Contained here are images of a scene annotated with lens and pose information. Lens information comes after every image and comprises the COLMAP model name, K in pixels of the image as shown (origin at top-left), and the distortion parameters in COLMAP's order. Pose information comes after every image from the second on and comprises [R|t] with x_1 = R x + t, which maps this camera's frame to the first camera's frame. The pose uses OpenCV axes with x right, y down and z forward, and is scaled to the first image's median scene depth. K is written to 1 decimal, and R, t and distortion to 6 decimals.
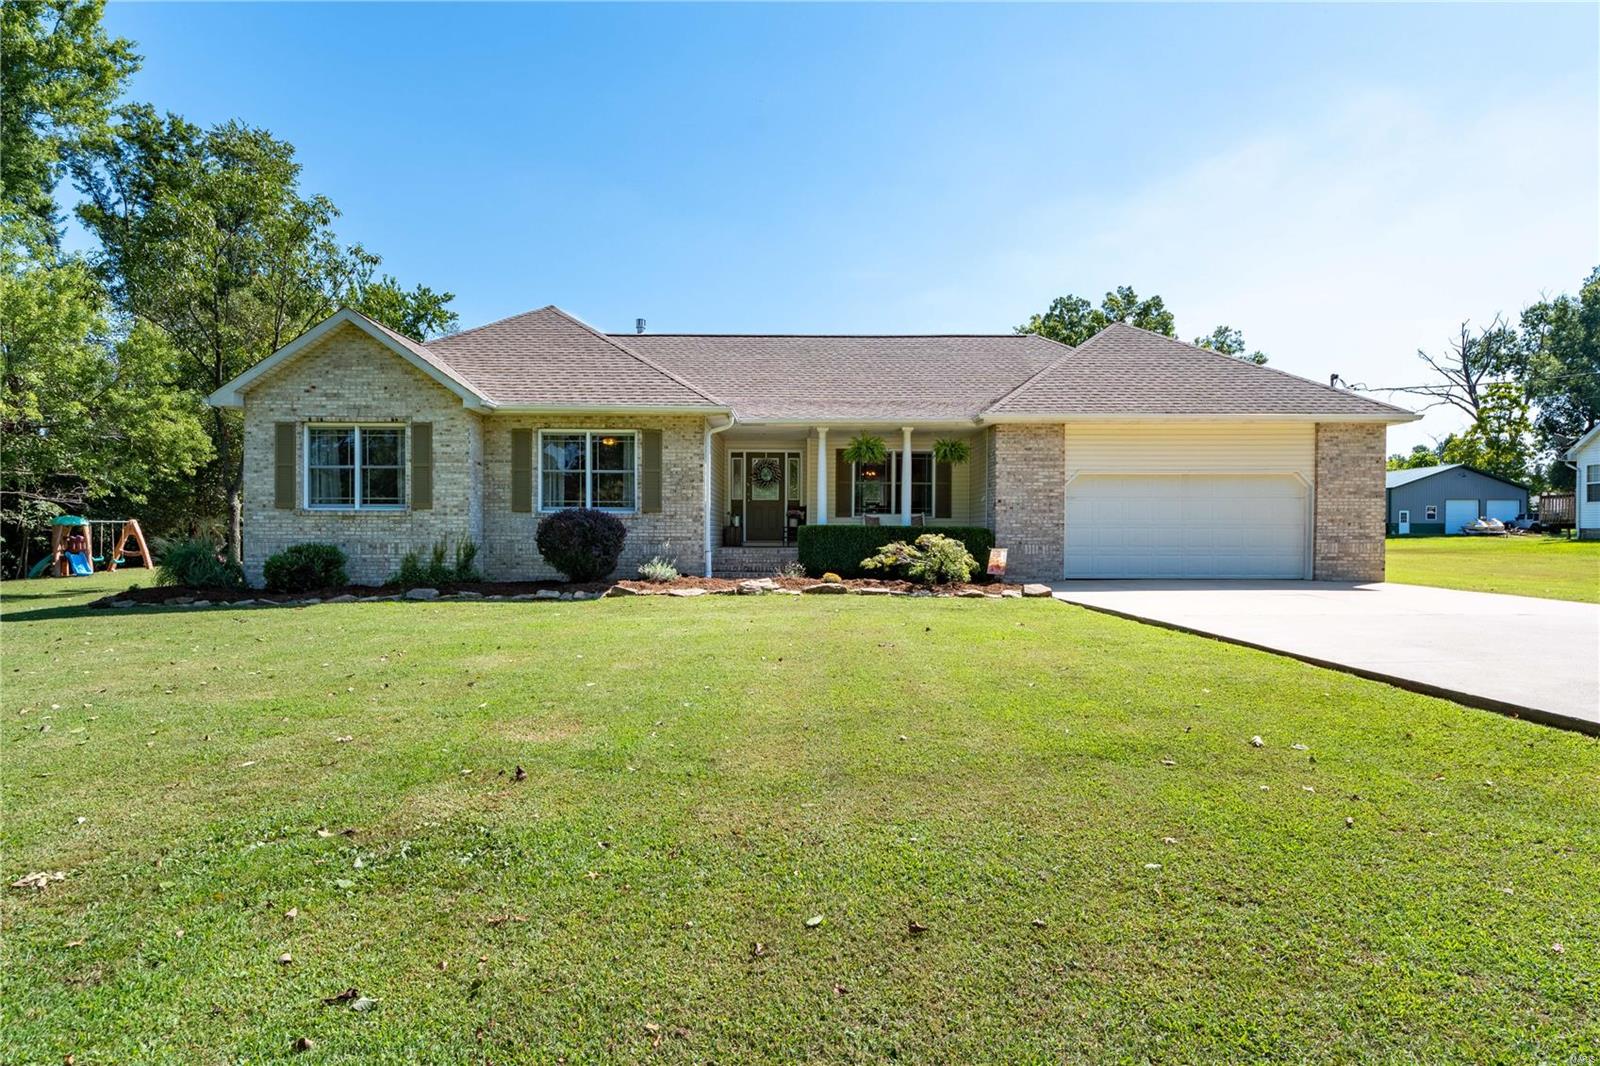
lens RADIAL K [[887.6, 0, 799.7], [0, 887.6, 532.5], [0, 0, 1]] dist [-0.000232, -0.002040]
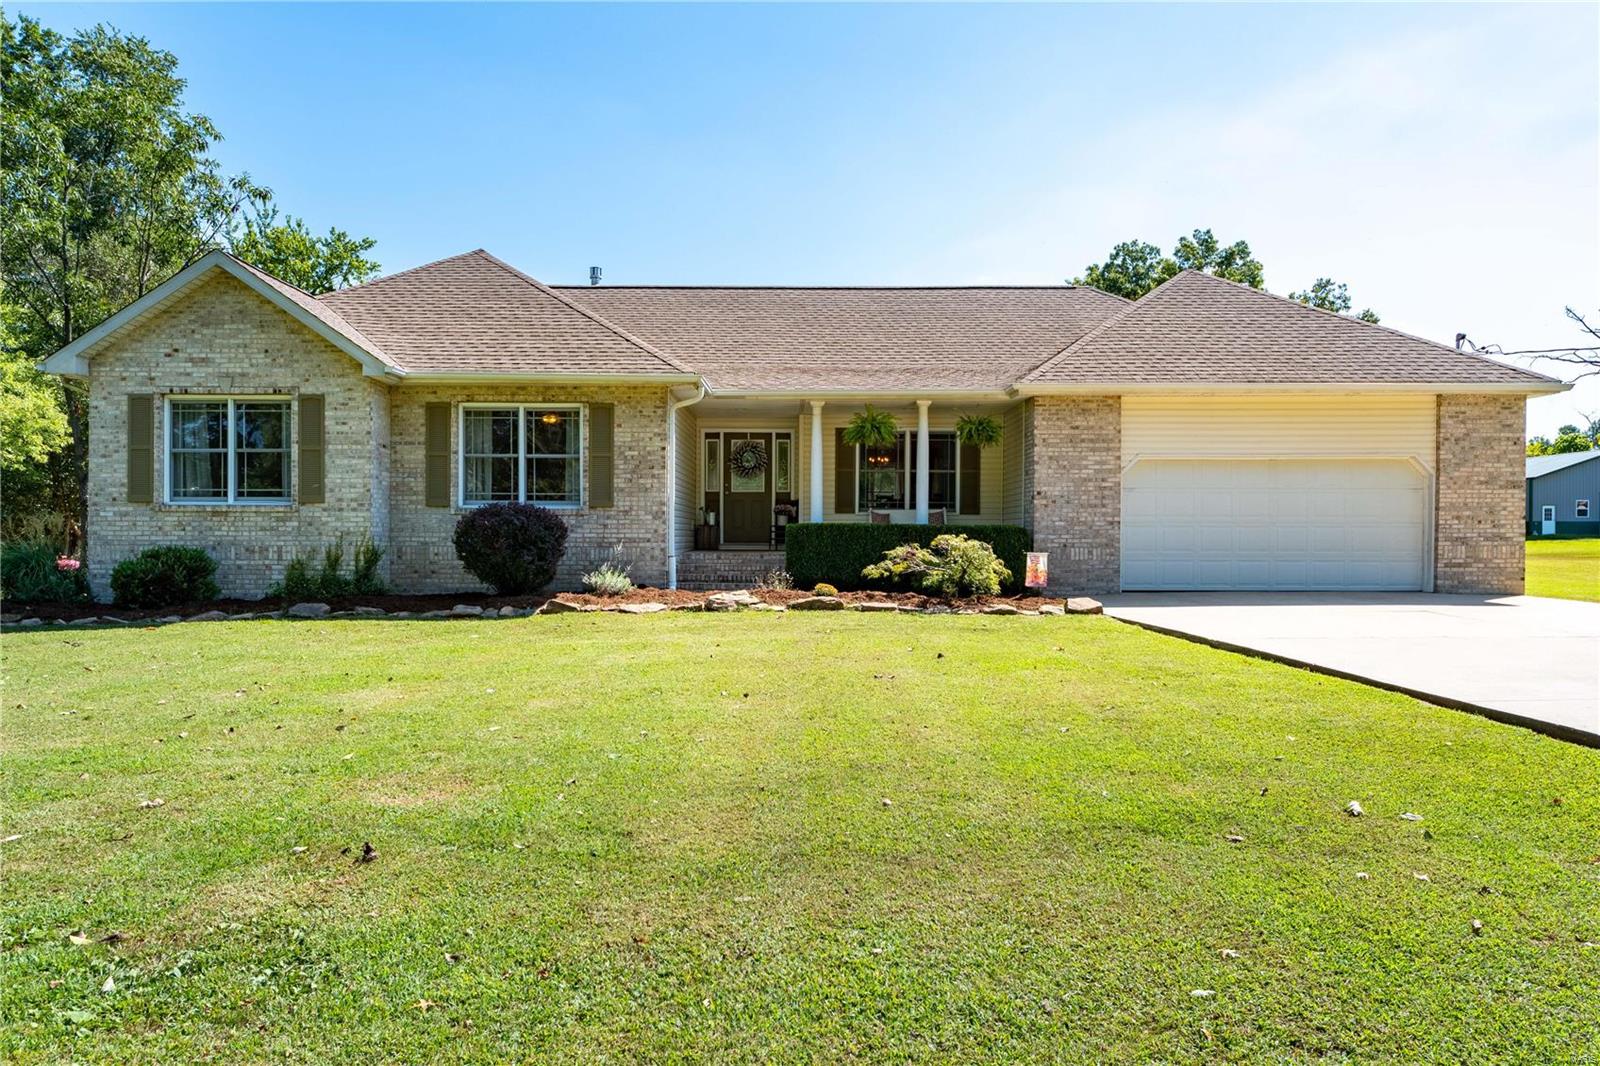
lens RADIAL K [[1091.4, 0, 798.3], [0, 1091.4, 531.6], [0, 0, 1]] dist [-0.004037, 0.005007]
pose [[0.999990, -0.000211, -0.004545, 0.015390], [0.000205, 0.999999, -0.001328, 0.000509], [0.004545, 0.001327, 0.999989, 0.023390]]
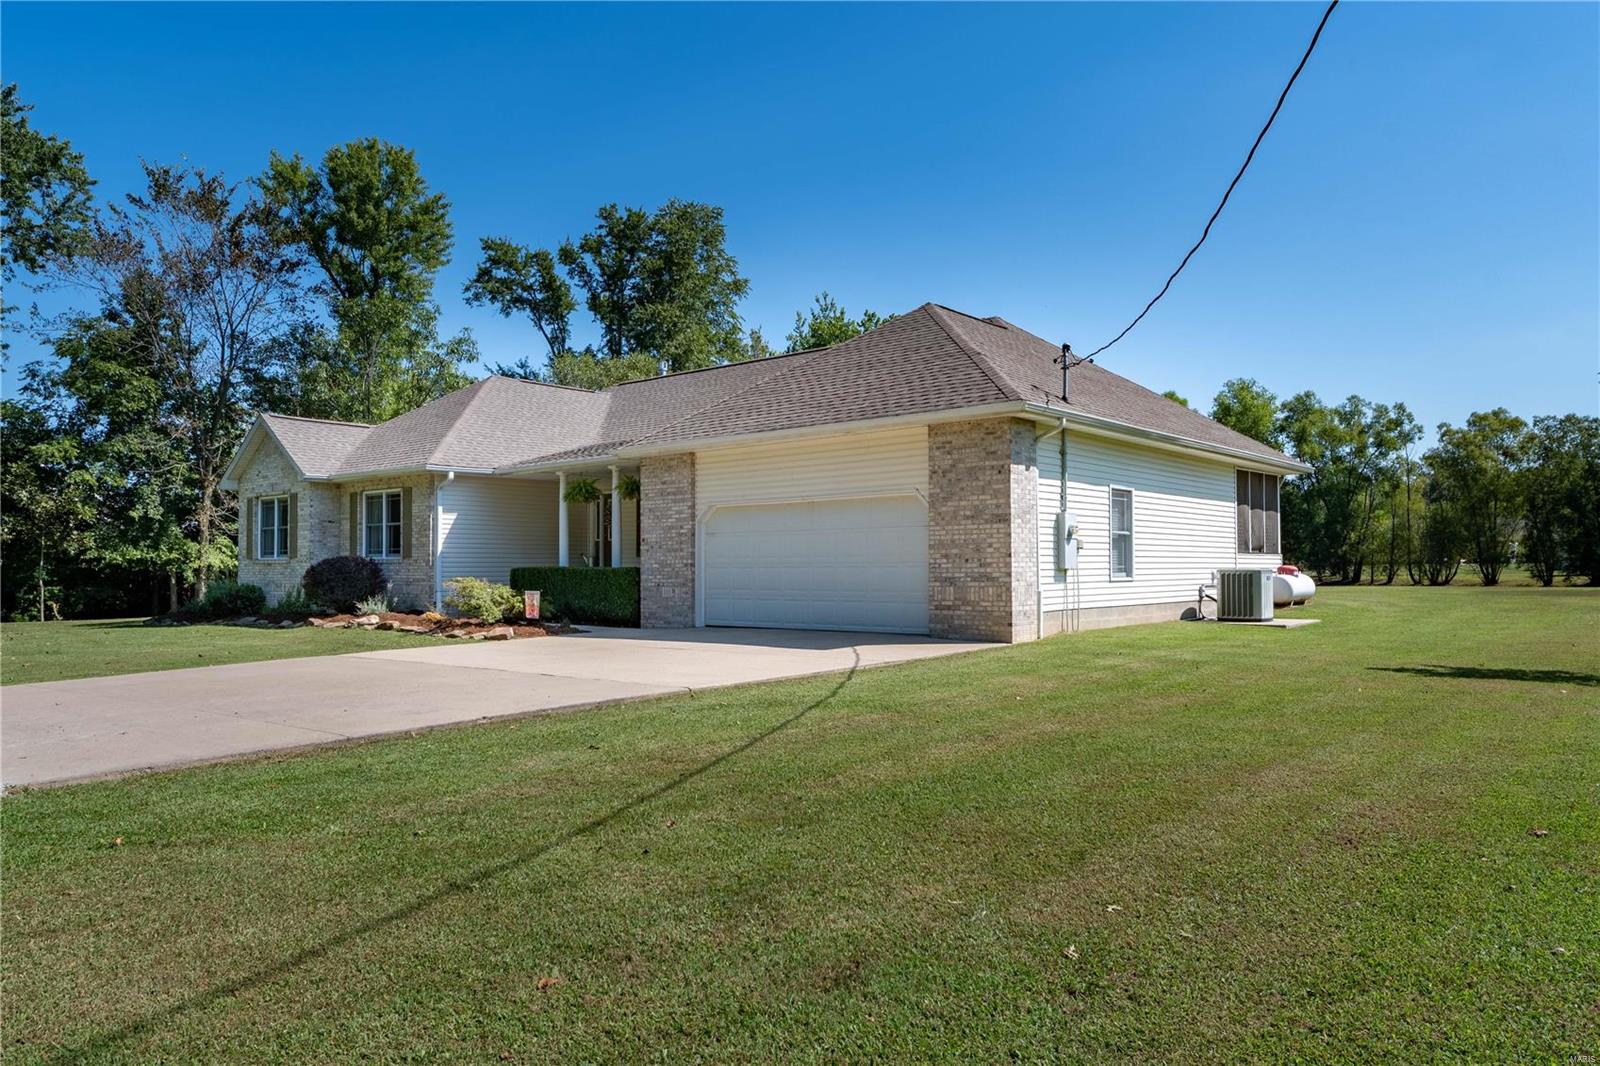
lens RADIAL K [[1091.4, 0, 803.8], [0, 1091.4, 533.7], [0, 0, 1]] dist [-0.004037, 0.005007]
pose [[0.752950, -0.026816, -0.657531, 1.226510], [0.009363, 0.999505, -0.030041, -0.006444], [0.658011, 0.016463, 0.752828, 0.269704]]
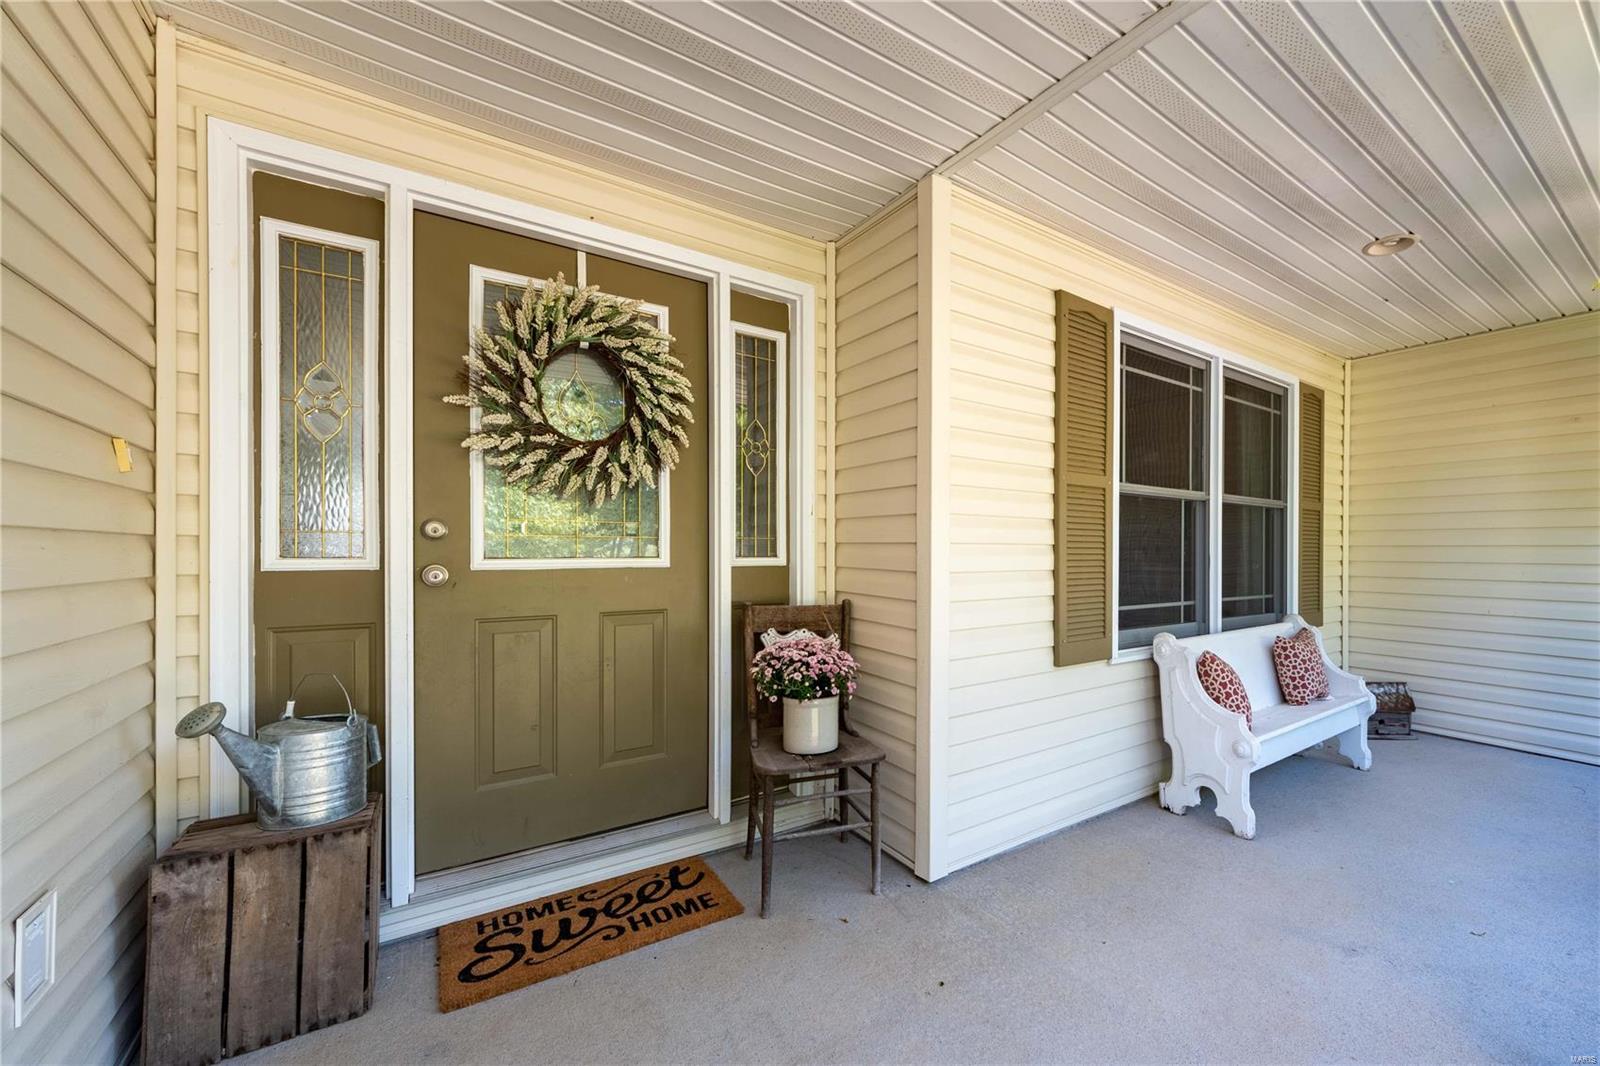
lens RADIAL K [[581.7, 0, 809.9], [0, 581.7, 536.7], [0, 0, 1]] dist [-0.002007, -0.000583]
pose [[0.737677, 0.012410, 0.675040, -0.100685], [-0.006206, 0.999913, -0.011600, -0.055615], [-0.675125, 0.004368, 0.737690, 1.218141]]
